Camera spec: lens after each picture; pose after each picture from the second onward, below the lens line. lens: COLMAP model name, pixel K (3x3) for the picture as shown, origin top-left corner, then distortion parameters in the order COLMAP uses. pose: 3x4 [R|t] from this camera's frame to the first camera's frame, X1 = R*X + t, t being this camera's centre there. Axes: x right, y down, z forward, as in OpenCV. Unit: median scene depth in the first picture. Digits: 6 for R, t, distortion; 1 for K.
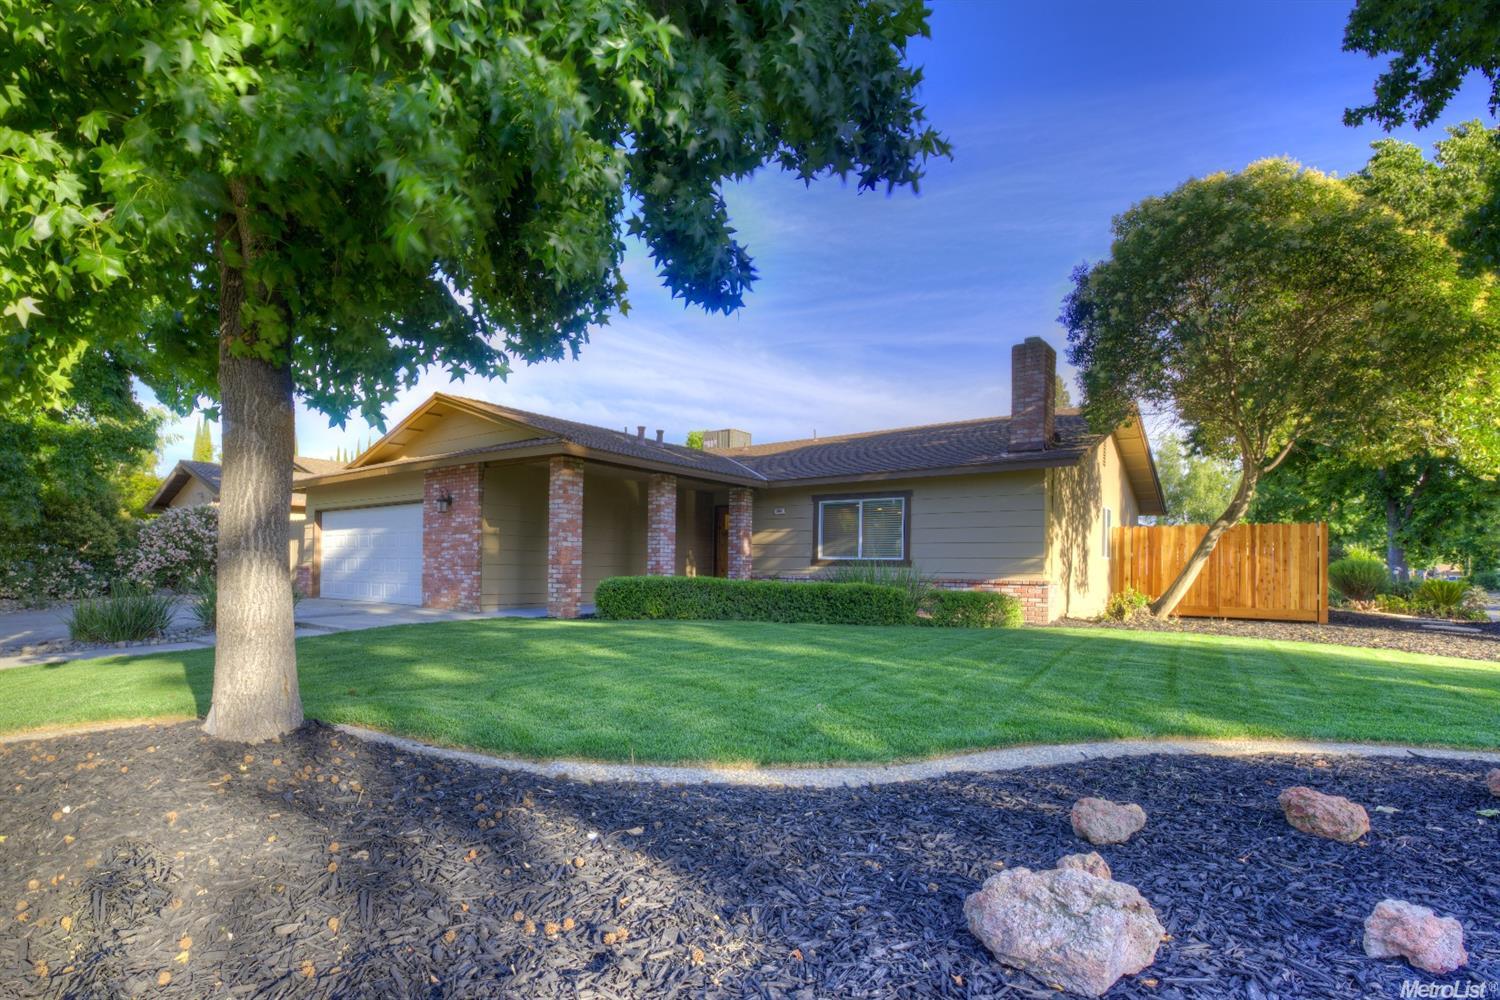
lens RADIAL K [[694.0, 0, 747.7], [0, 694.0, 568.5], [0, 0, 1]] dist [0.000697, 0.000172]
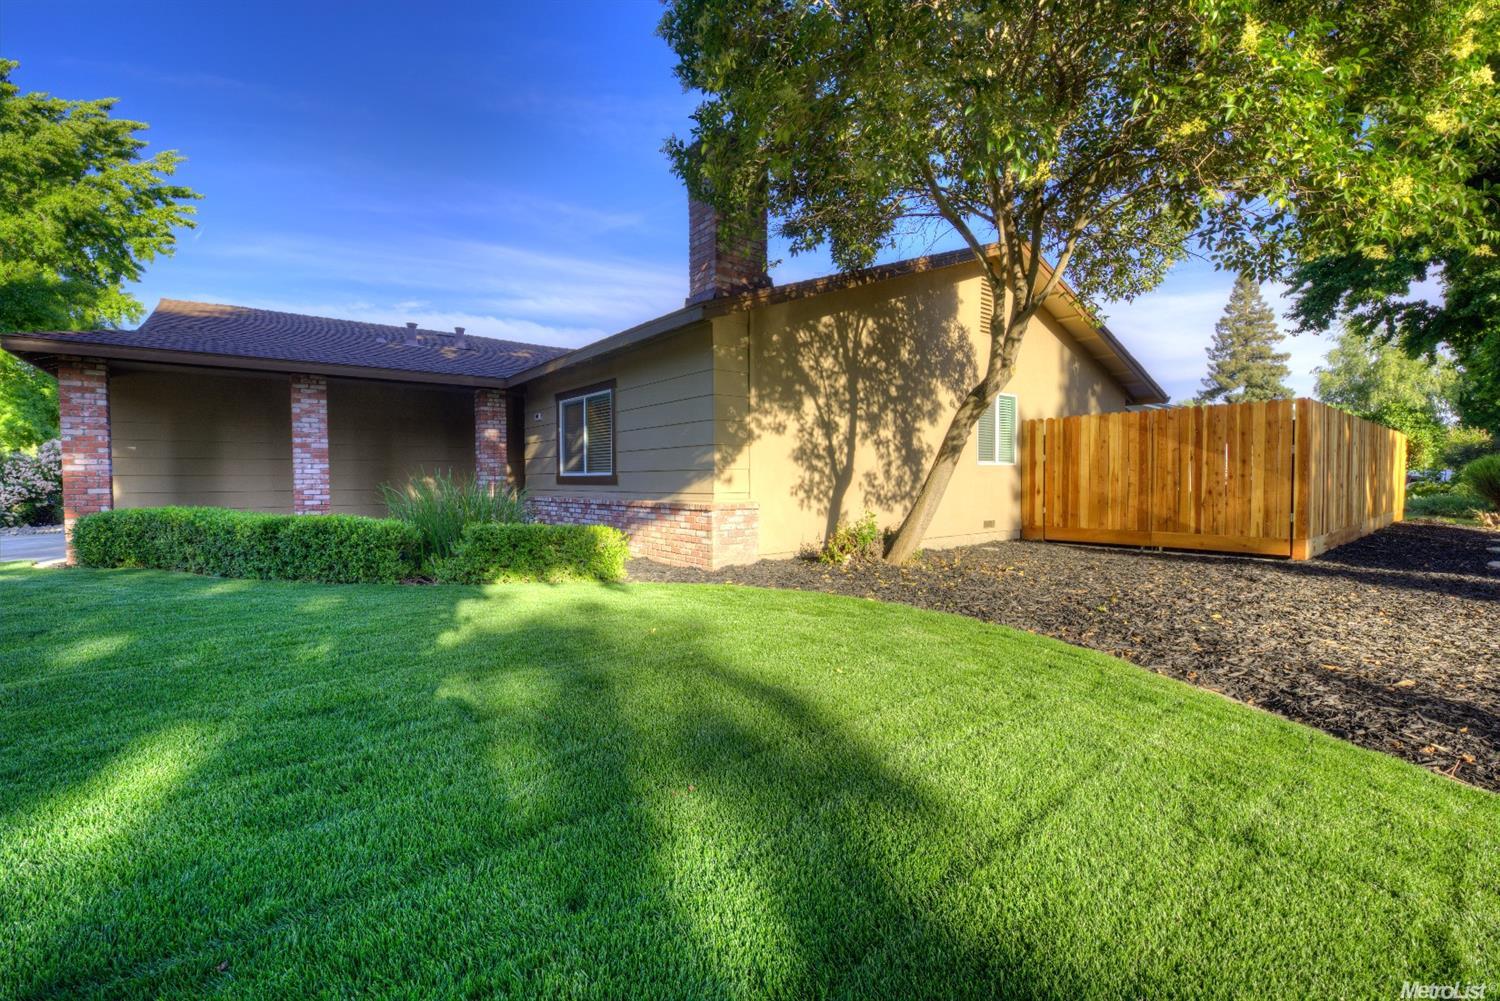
lens RADIAL K [[630.5, 0, 838.6], [0, 630.5, 506.3], [0, 0, 1]] dist [-0.000651, -0.000069]
pose [[0.980217, -0.014384, -0.197404, 0.511960], [0.022382, 0.999014, 0.038341, 0.000140], [0.196658, -0.042001, 0.979572, 0.343699]]
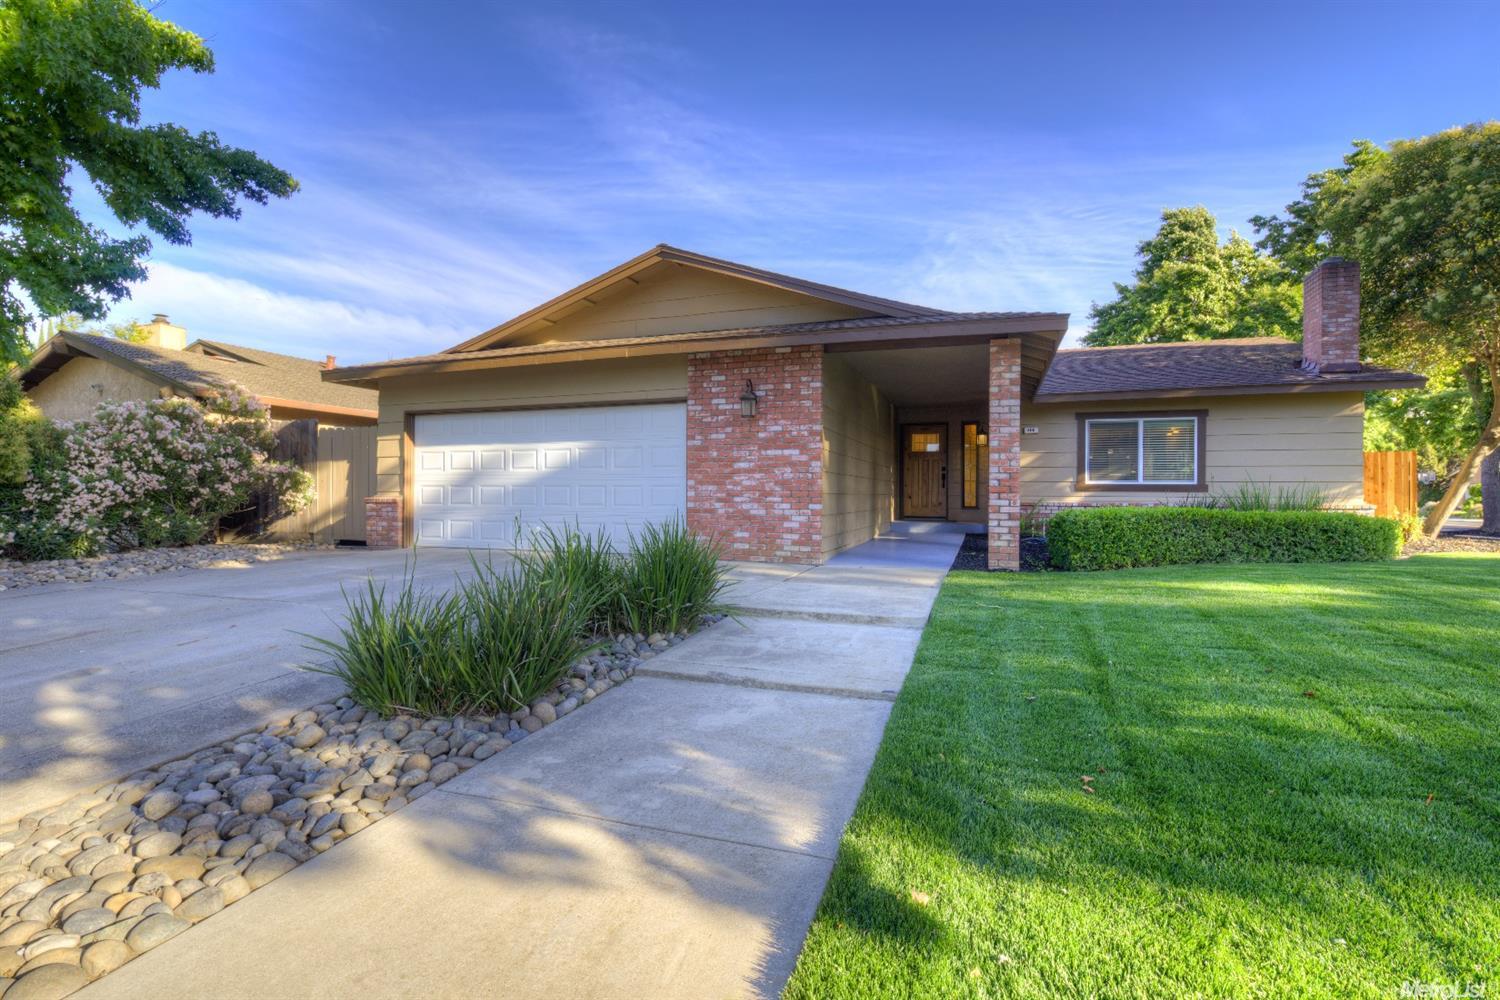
lens RADIAL K [[604.0, 0, 750.0], [0, 604.0, 500.0], [0, 0, 1]] dist [-0.003415, -0.000298]
pose [[0.945289, -0.013072, 0.325973, -0.528022], [0.009024, 0.999862, 0.013928, -0.007189], [-0.326110, -0.010224, 0.945277, 0.375704]]
